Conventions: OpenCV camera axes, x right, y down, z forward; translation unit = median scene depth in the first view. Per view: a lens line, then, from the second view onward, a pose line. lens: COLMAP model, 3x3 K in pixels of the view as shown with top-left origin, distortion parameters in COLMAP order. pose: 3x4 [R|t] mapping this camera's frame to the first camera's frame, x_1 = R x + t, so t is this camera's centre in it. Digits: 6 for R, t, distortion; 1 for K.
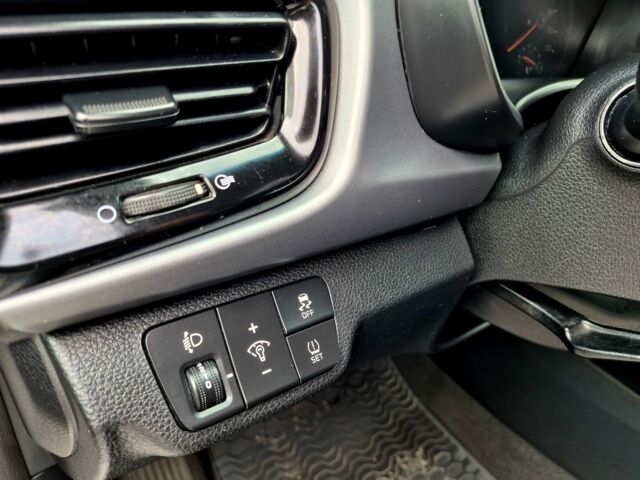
lens RADIAL K [[448.1, 0, 320.0], [0, 448.1, 240.0], [0, 0, 1]] dist [0.071294, -0.088643]
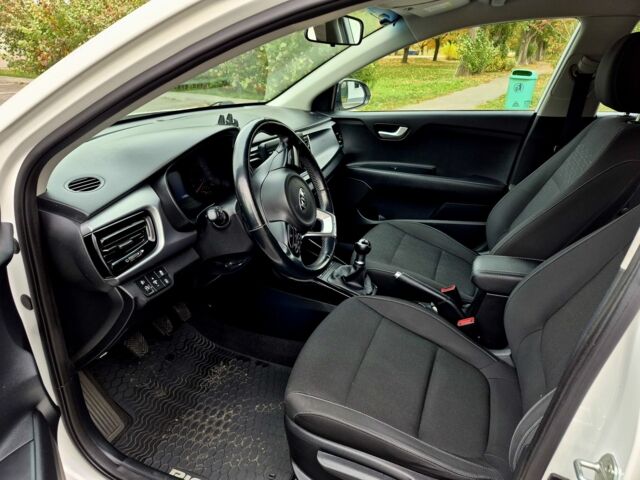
lens RADIAL K [[448.1, 0, 320.0], [0, 448.1, 240.0], [0, 0, 1]] dist [0.071294, -0.088643]
pose [[0.850980, -0.257901, 0.457516, -0.642594], [0.298460, 0.954267, -0.017217, 0.366793], [-0.432152, 0.151201, 0.889035, -3.665916]]
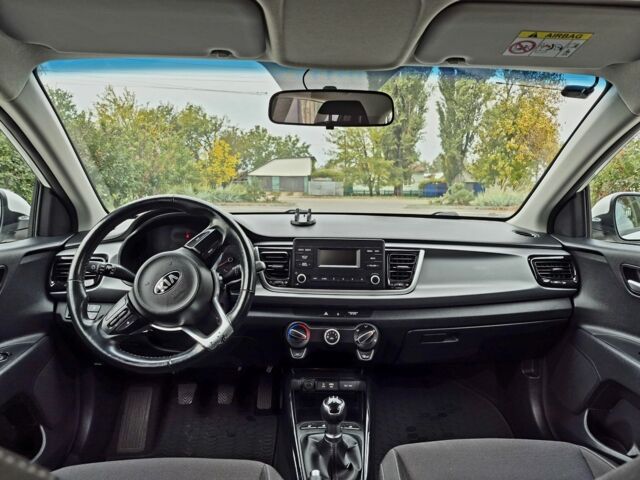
lens RADIAL K [[448.1, 0, 320.0], [0, 448.1, 240.0], [0, 0, 1]] dist [0.071294, -0.088643]
pose [[0.804639, 0.013883, -0.593602, 5.149968], [-0.253899, 0.911762, -0.322840, 0.524413], [0.536742, 0.410485, 0.737164, -2.098427]]
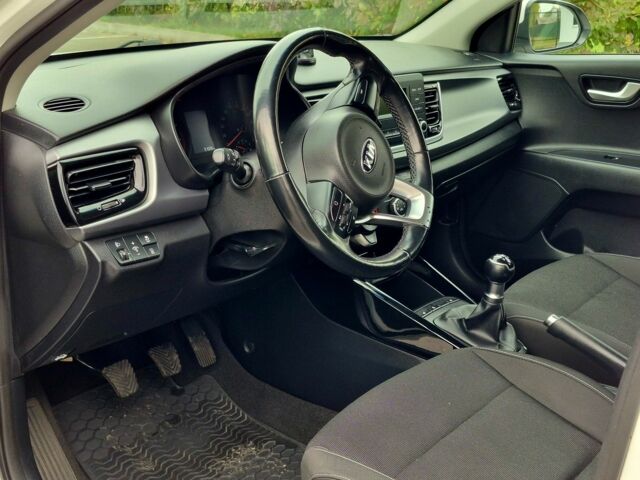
lens RADIAL K [[901.8, 0, 319.5], [0, 901.8, 253.5], [0, 0, 1]] dist [0.103739, -0.021013]
pose [[0.966301, -0.126077, 0.224428, -0.288543], [0.168544, 0.968857, -0.181410, 1.525470], [-0.194567, 0.213122, 0.957456, -5.088479]]
